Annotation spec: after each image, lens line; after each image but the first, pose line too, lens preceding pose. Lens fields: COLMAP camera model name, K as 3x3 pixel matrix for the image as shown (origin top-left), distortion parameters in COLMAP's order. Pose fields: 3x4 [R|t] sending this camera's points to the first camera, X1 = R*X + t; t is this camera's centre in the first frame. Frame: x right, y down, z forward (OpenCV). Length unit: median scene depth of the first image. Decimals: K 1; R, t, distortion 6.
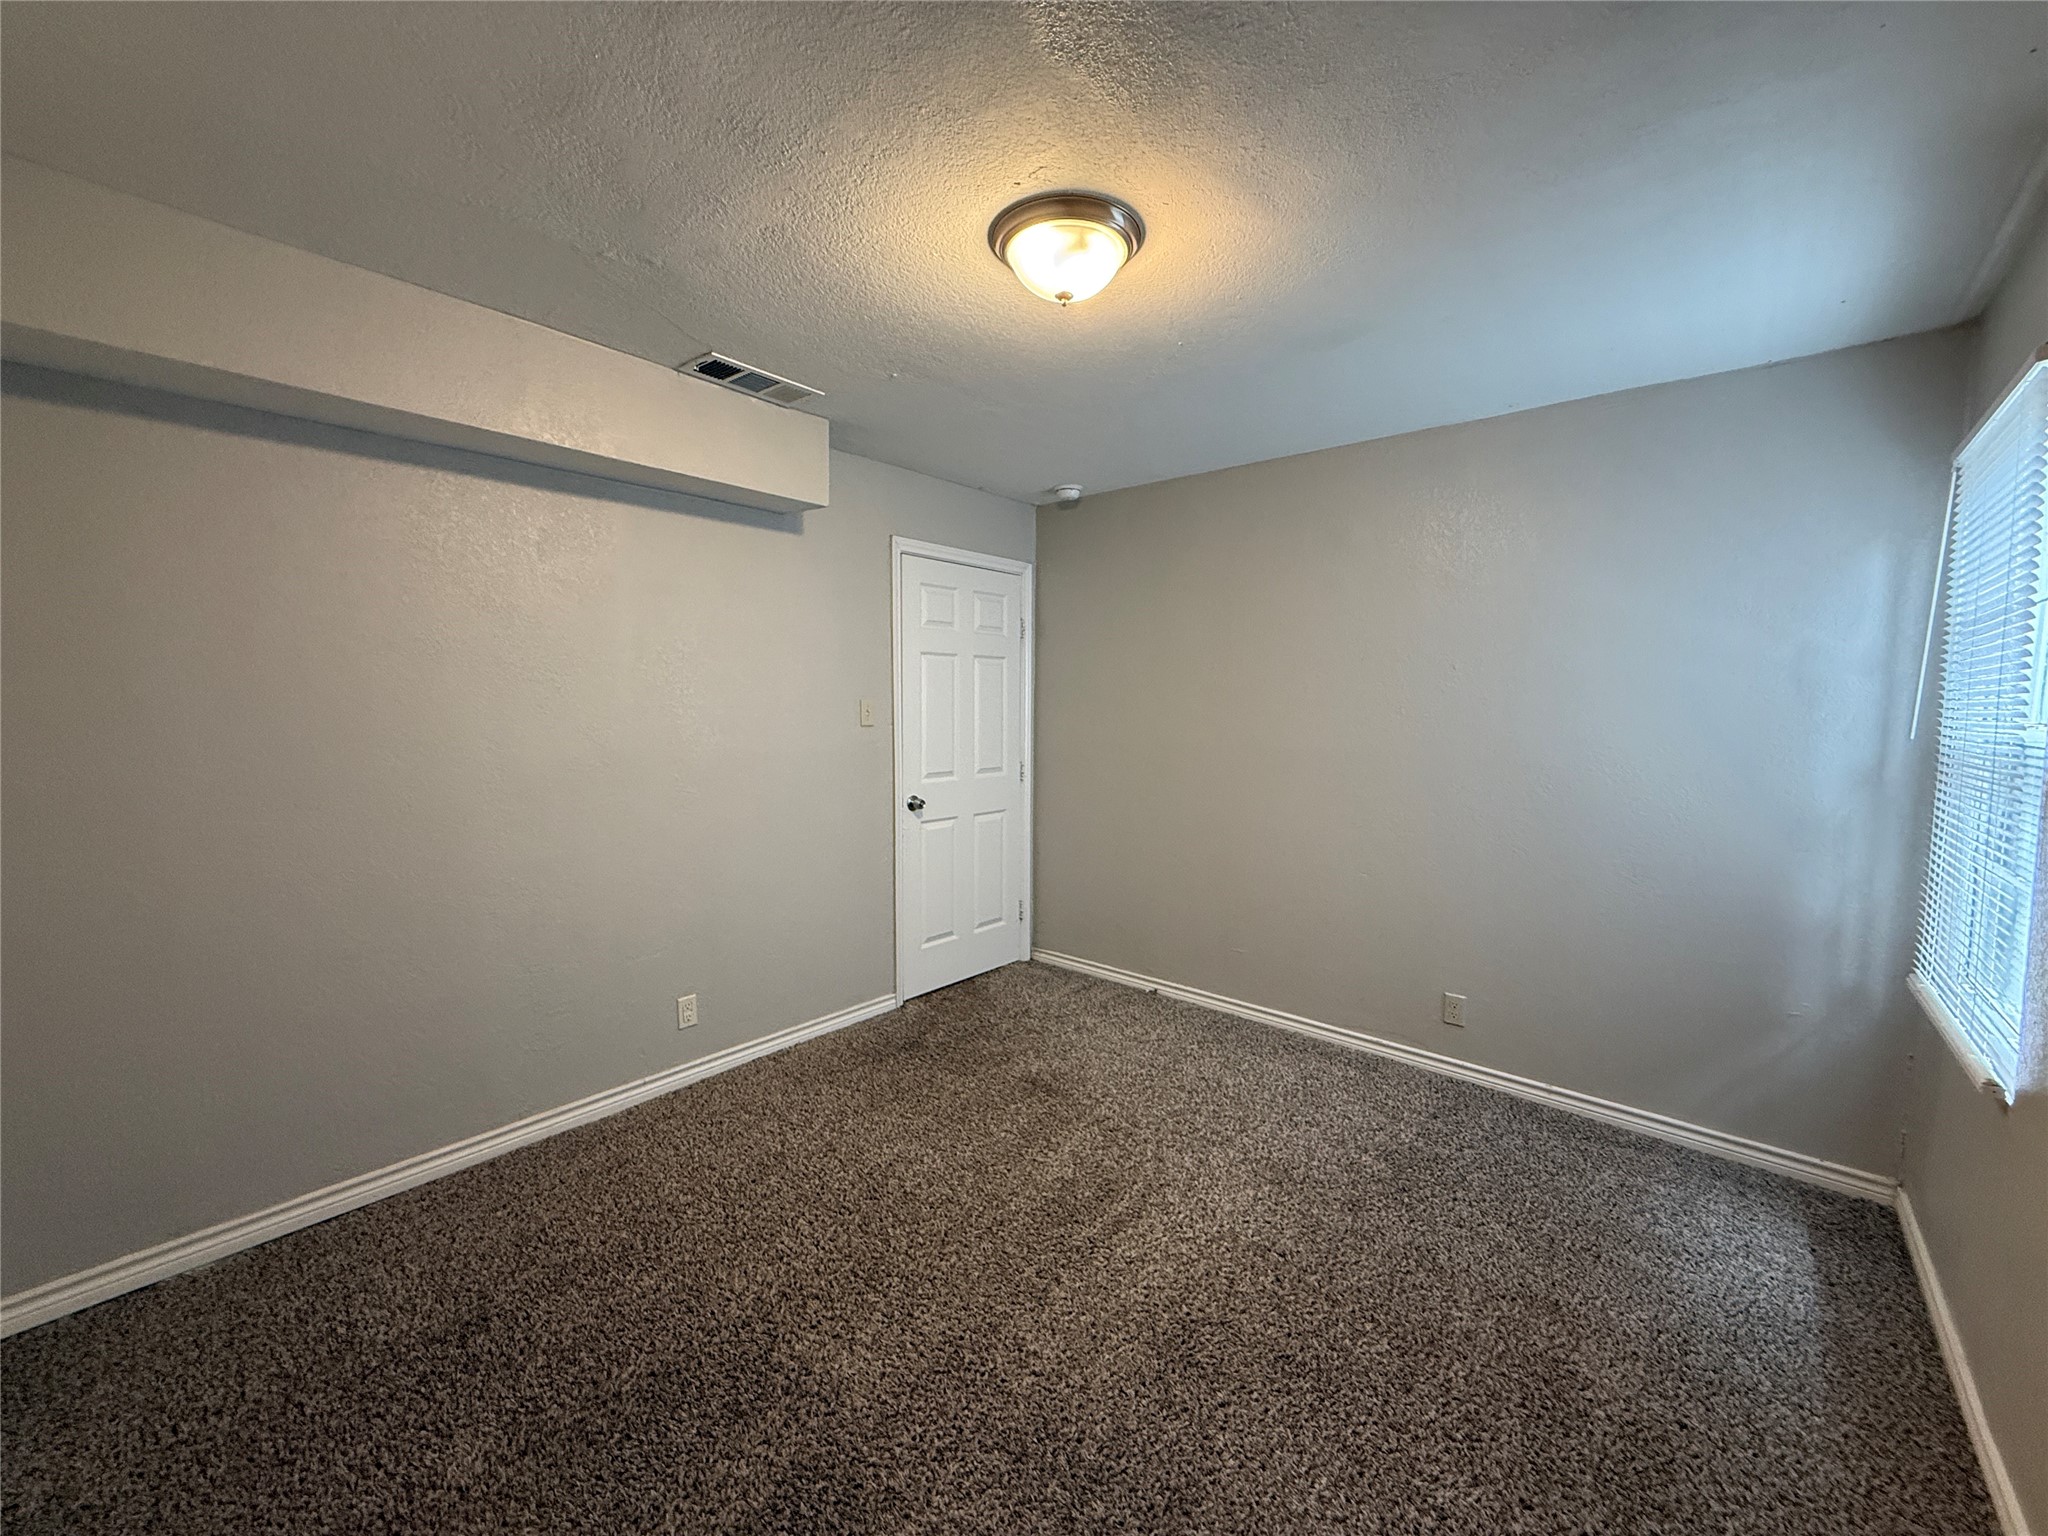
lens RADIAL K [[848.2, 0, 1085.4], [0, 848.2, 766.5], [0, 0, 1]] dist [0.000308, 0.000054]
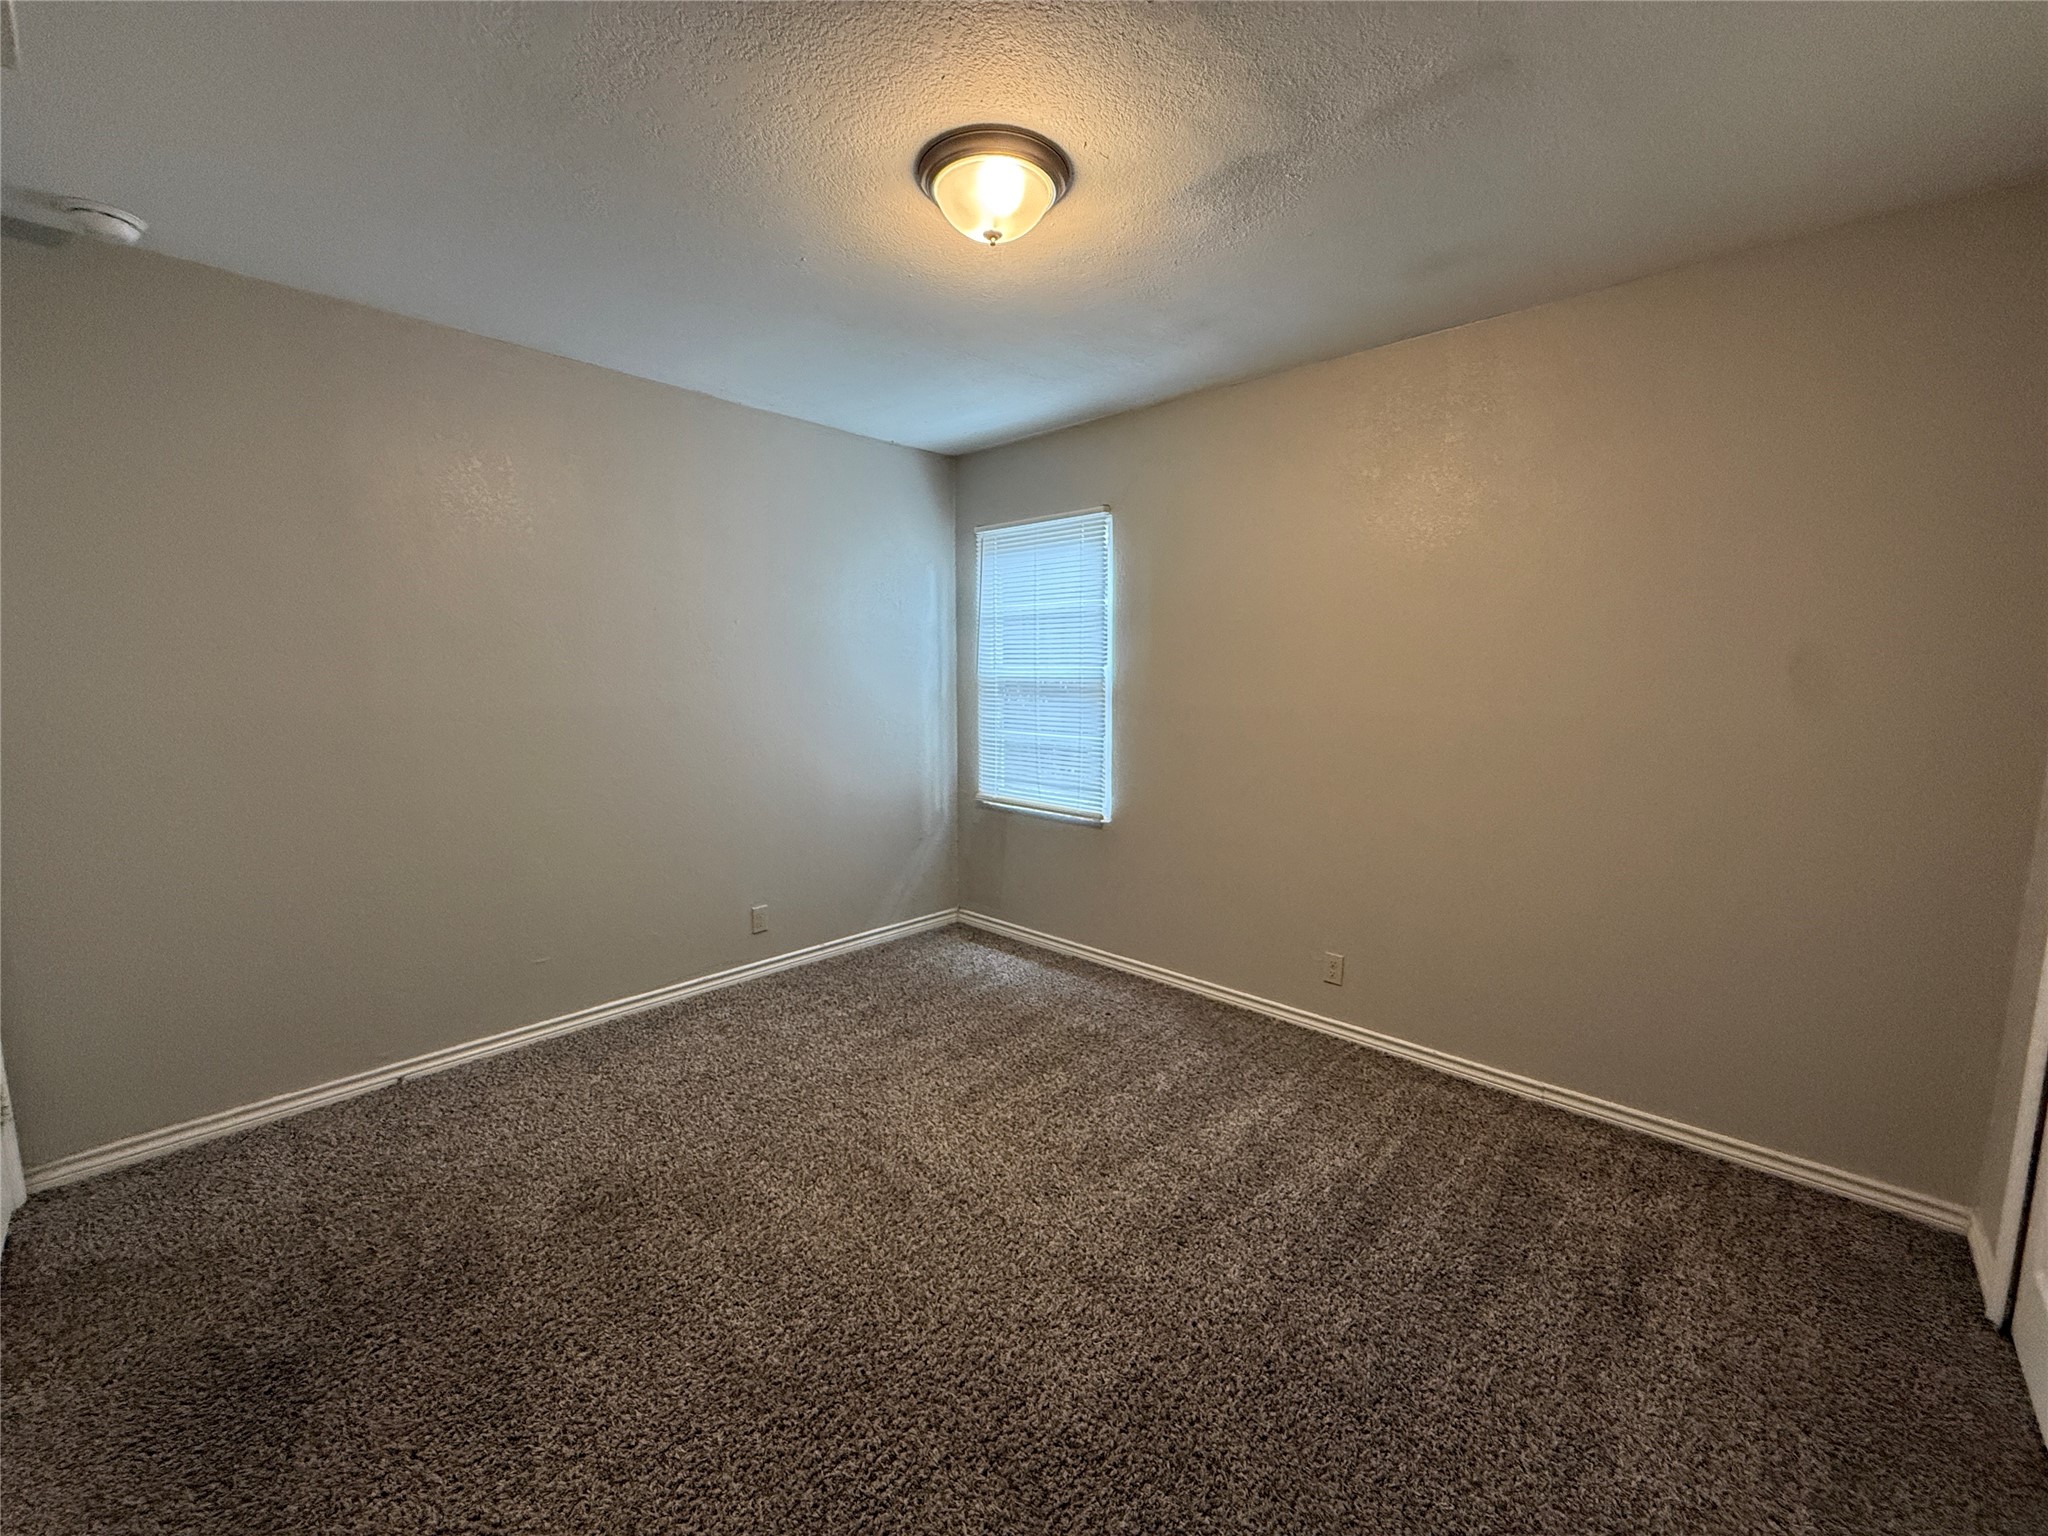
lens RADIAL K [[815.6, 0, 1021.4], [0, 815.6, 765.0], [0, 0, 1]] dist [0.000763, 0.000104]
pose [[0.063744, -0.140052, 0.988090, -0.603803], [0.069521, 0.988322, 0.135599, -0.045786], [-0.995542, 0.060049, 0.072736, 0.544866]]
